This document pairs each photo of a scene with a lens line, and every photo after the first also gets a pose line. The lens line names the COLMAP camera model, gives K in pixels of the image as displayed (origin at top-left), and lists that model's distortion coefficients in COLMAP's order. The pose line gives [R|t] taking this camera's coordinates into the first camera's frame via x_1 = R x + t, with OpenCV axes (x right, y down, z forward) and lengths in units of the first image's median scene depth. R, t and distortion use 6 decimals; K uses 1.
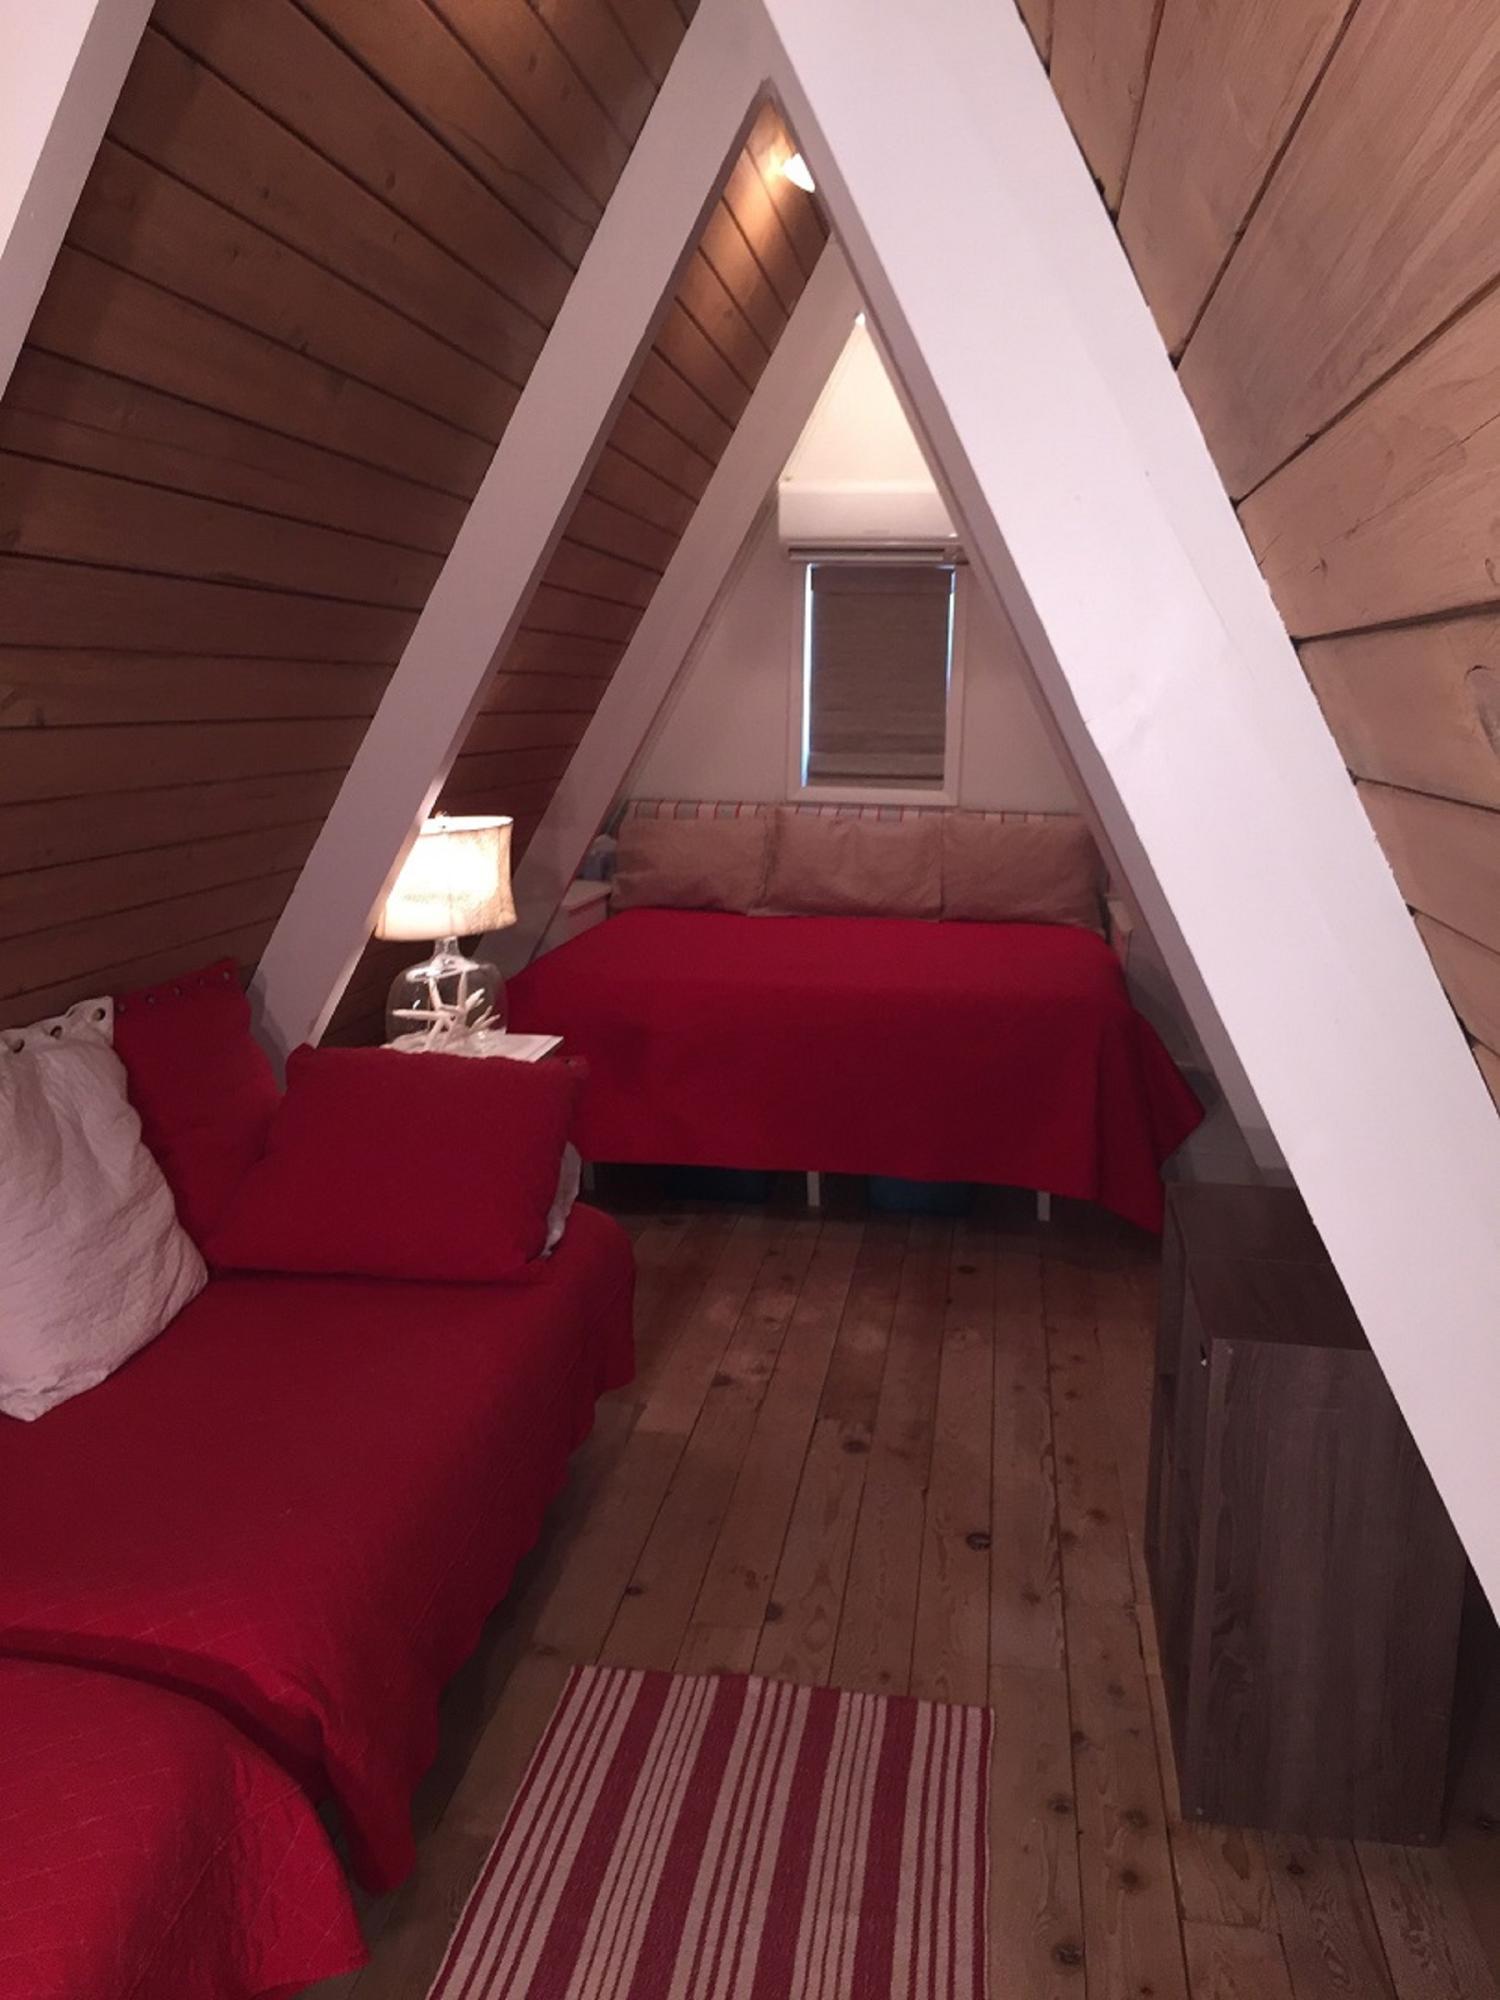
lens RADIAL K [[1724.6, 0, 750.2], [0, 1724.6, 1006.0], [0, 0, 1]] dist [0.076712, 0.001838]
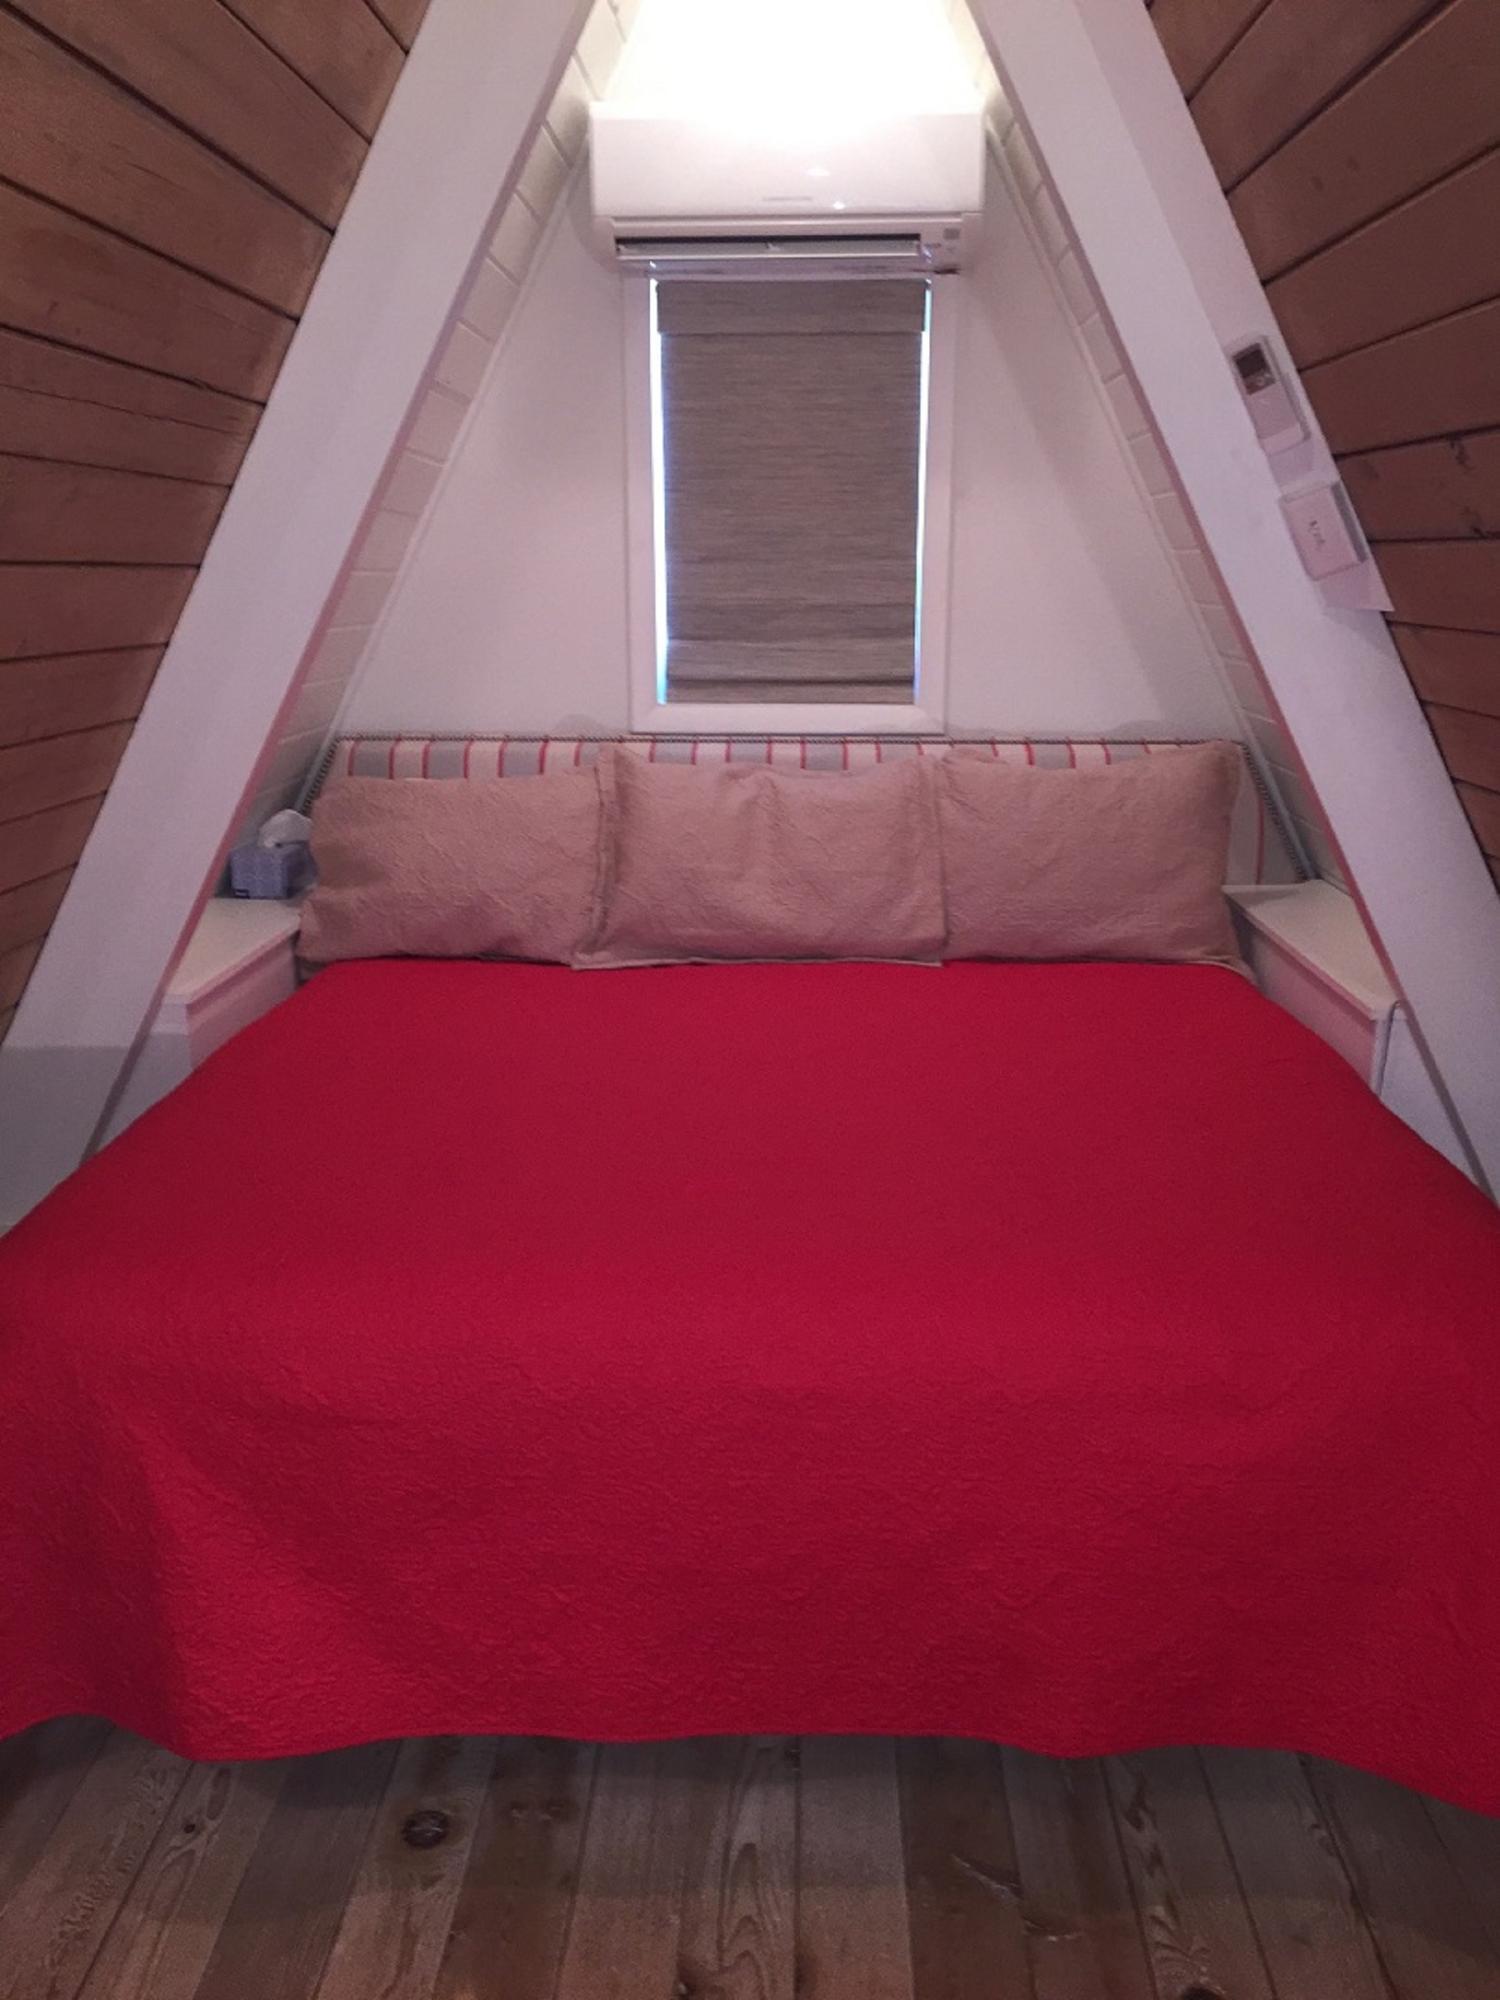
lens RADIAL K [[1724.6, 0, 755.1], [0, 1724.6, 993.1], [0, 0, 1]] dist [0.076712, 0.001838]
pose [[0.993084, -0.050664, 0.105910, -0.002151], [0.043765, 0.996828, 0.066477, -0.073785], [-0.108942, -0.061382, 0.992151, 0.464045]]
